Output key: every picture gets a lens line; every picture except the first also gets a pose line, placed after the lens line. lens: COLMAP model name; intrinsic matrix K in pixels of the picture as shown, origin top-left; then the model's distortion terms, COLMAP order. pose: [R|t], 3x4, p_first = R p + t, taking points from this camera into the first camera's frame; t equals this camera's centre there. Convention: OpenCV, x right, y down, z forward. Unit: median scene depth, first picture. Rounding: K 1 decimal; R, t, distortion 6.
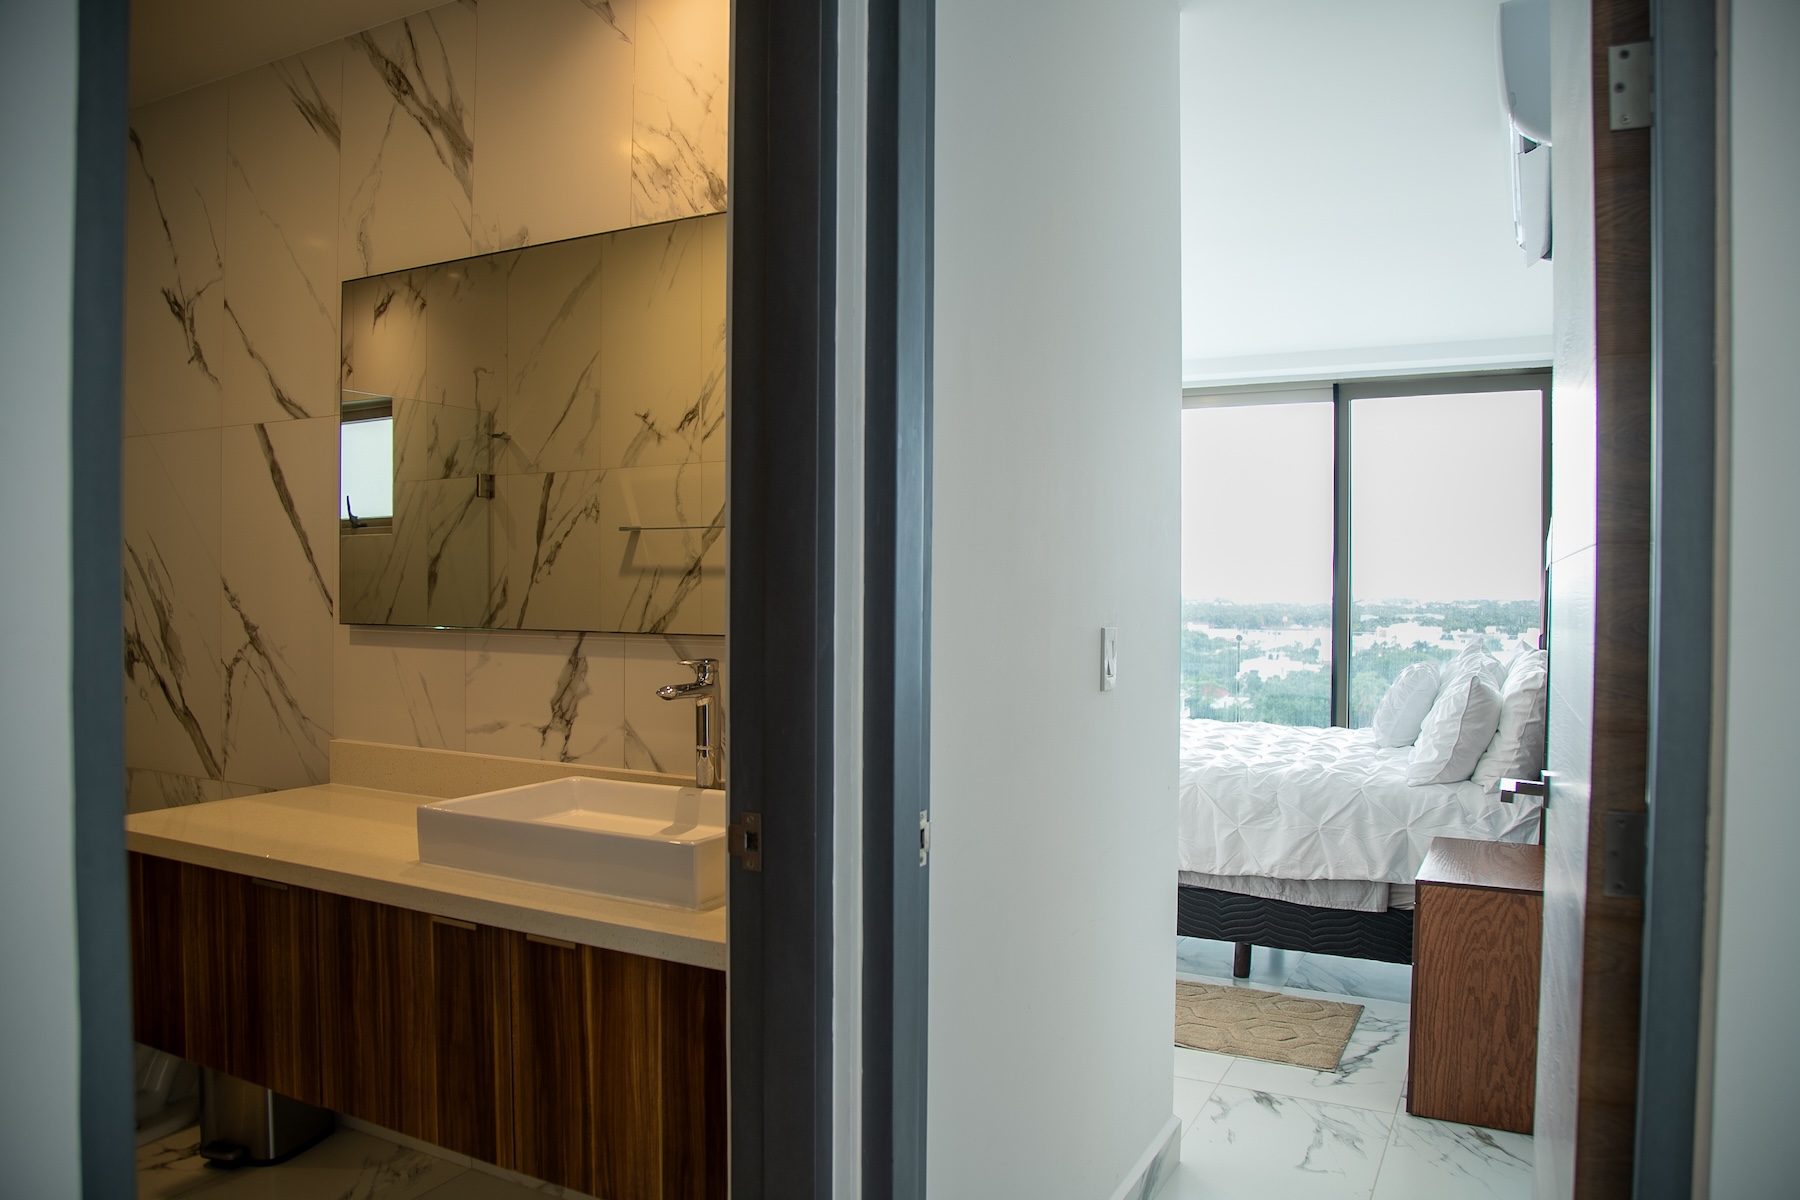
lens RADIAL K [[1243.4, 0, 897.2], [0, 1243.4, 605.1], [0, 0, 1]] dist [-0.115931, 0.071624]
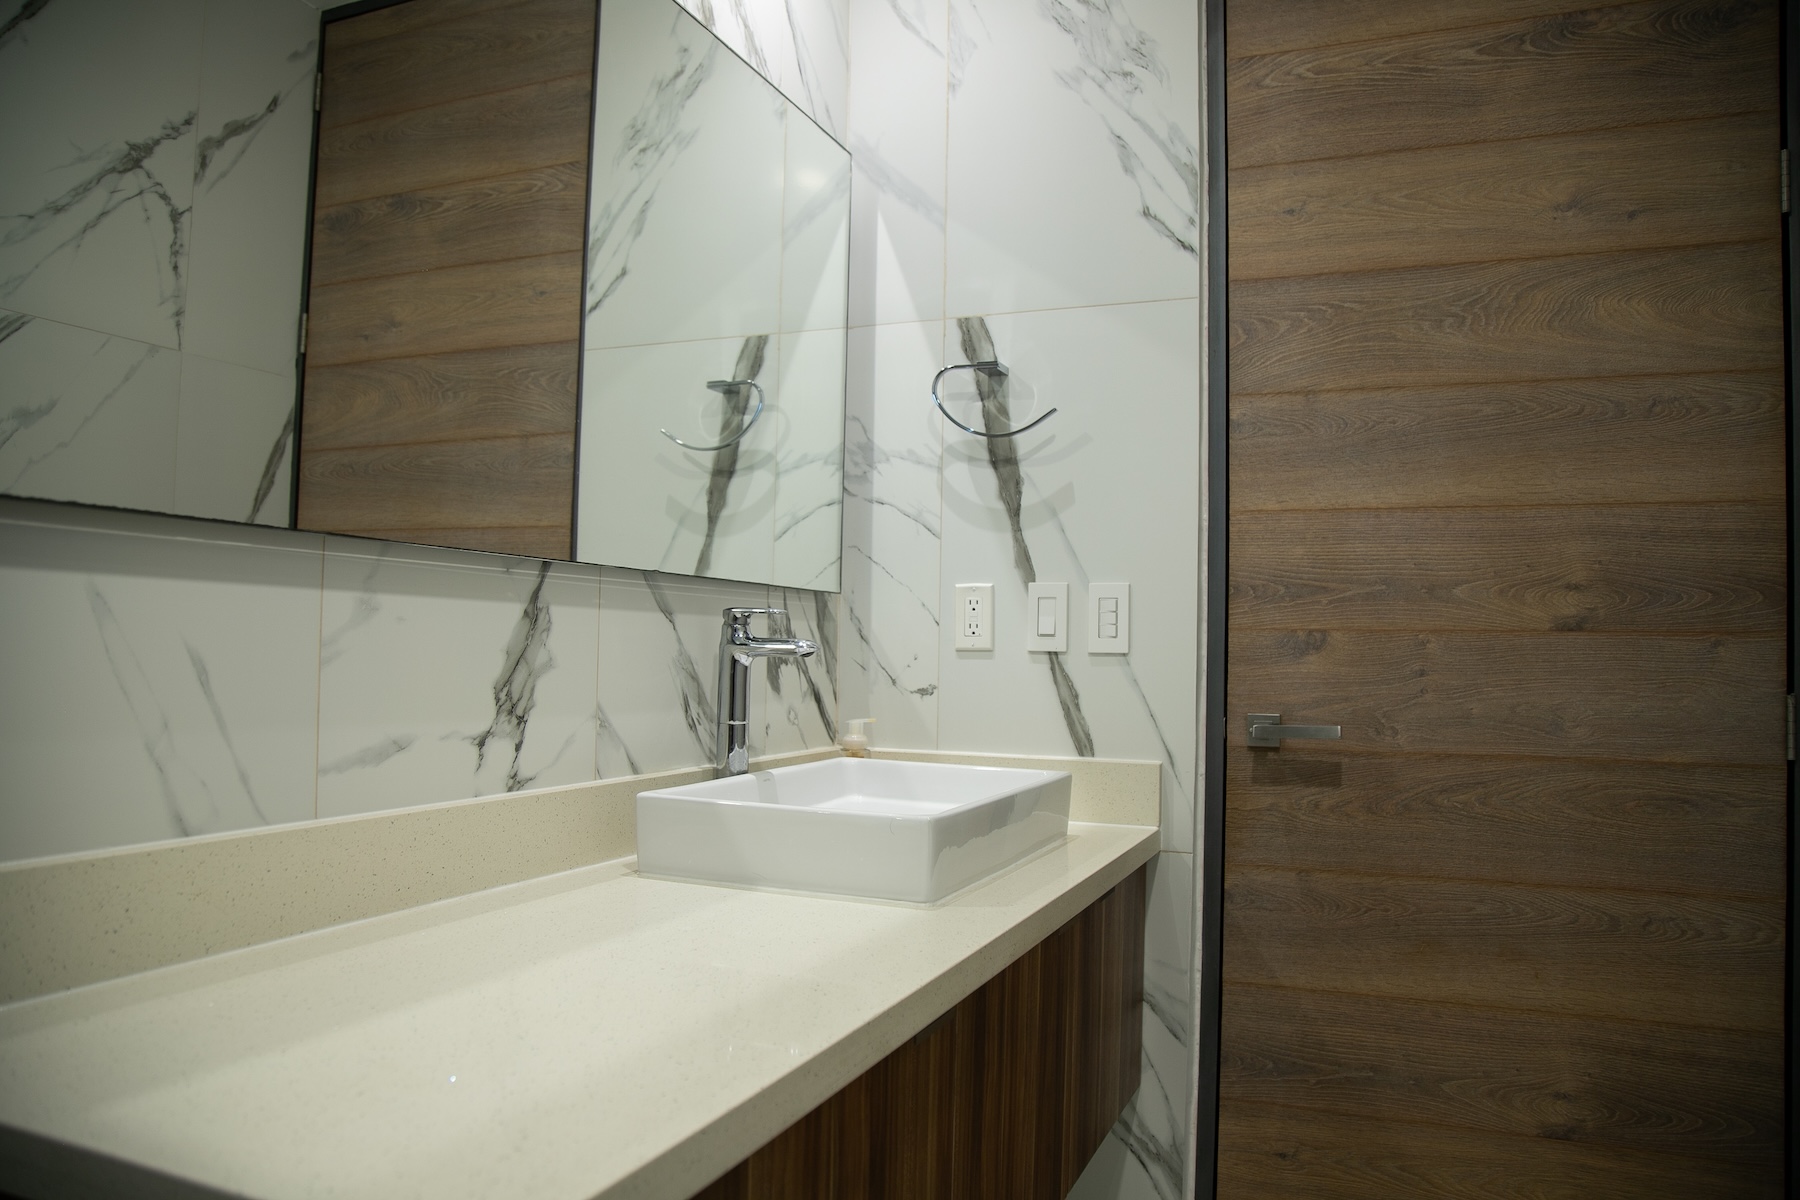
lens RADIAL K [[1243.4, 0, 897.2], [0, 1243.4, 605.1], [0, 0, 1]] dist [-0.115931, 0.071624]
pose [[-0.086694, 0.027213, 0.995863, -0.725592], [-0.008357, 0.999572, -0.028042, 0.047881], [-0.996200, -0.010754, -0.086430, 0.744011]]
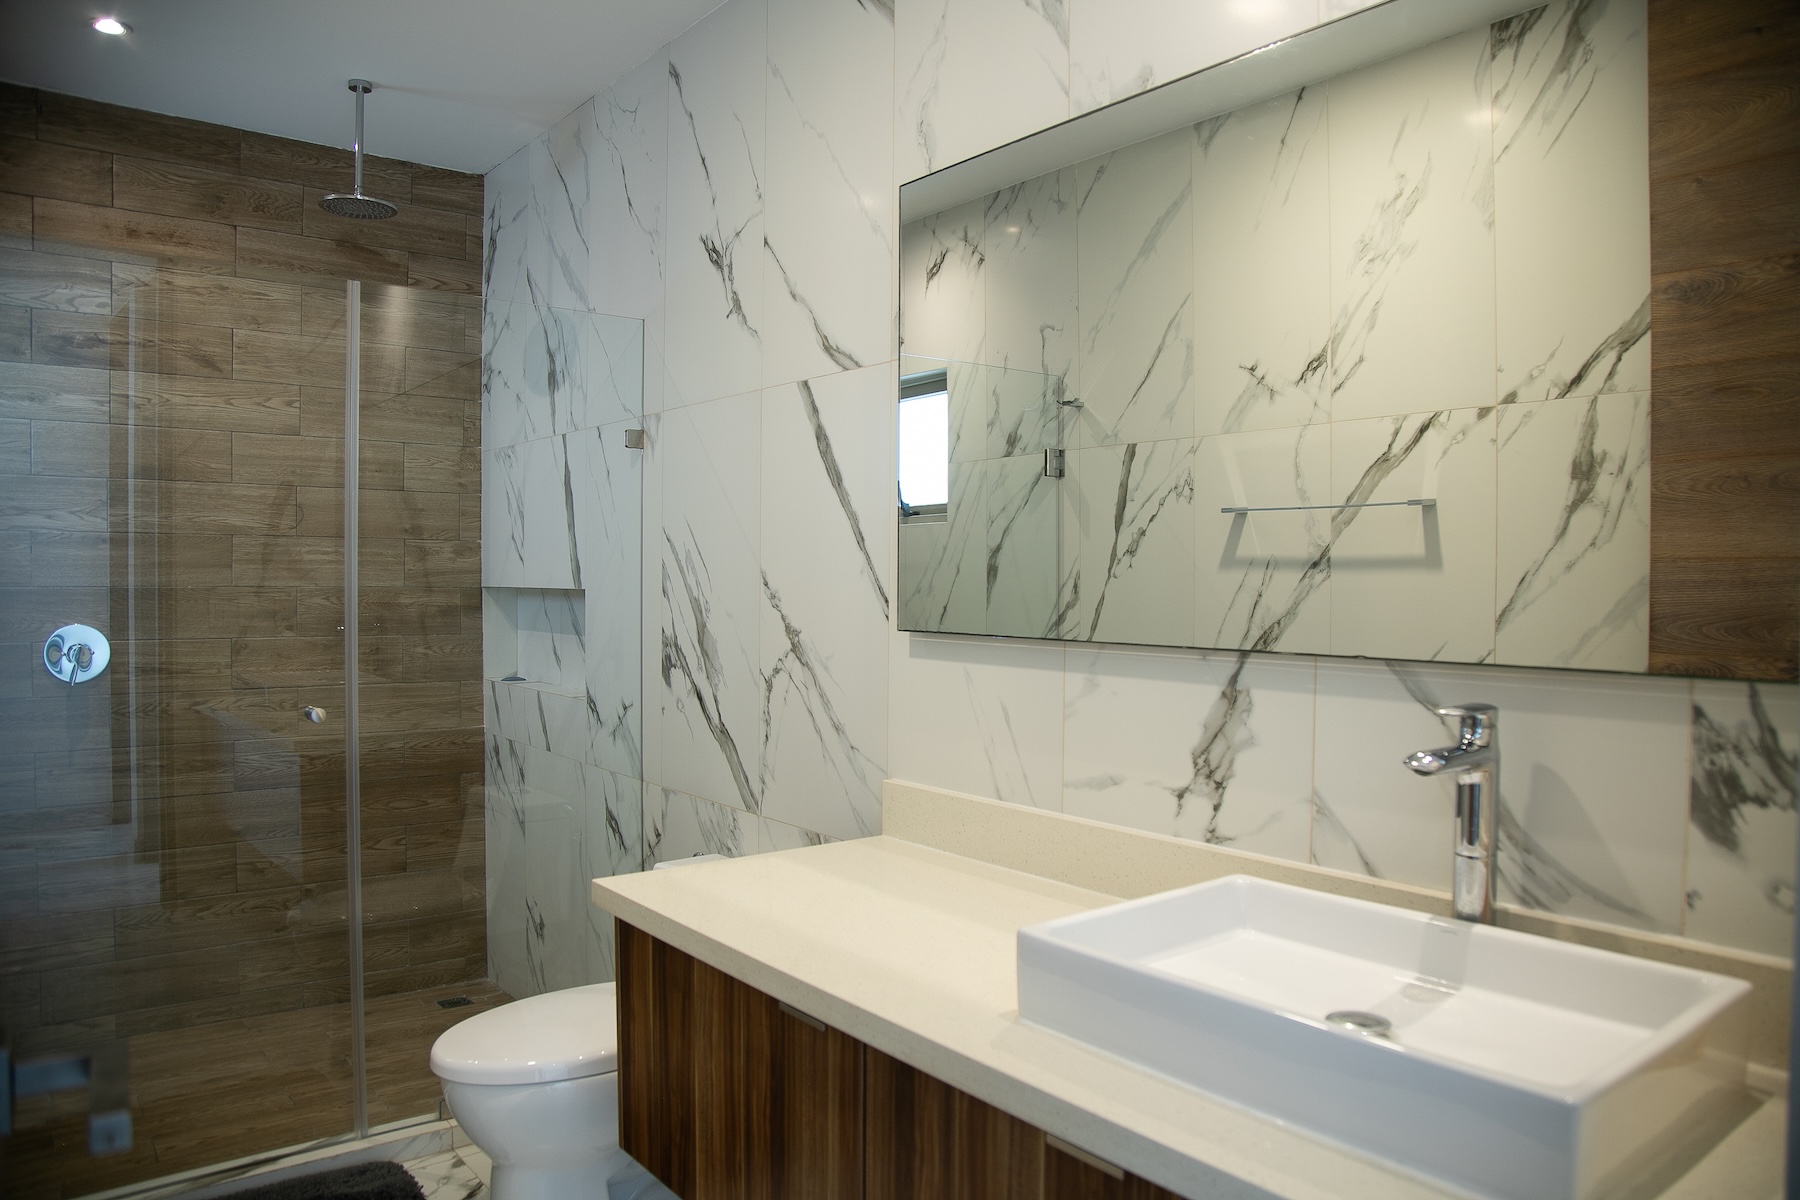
lens RADIAL K [[1243.4, 0, 897.2], [0, 1243.4, 605.1], [0, 0, 1]] dist [-0.115931, 0.071624]
pose [[0.913205, 0.008860, -0.407404, -0.131428], [-0.007340, 0.999959, 0.005293, -0.004438], [0.407434, -0.001843, 0.913233, 0.268866]]
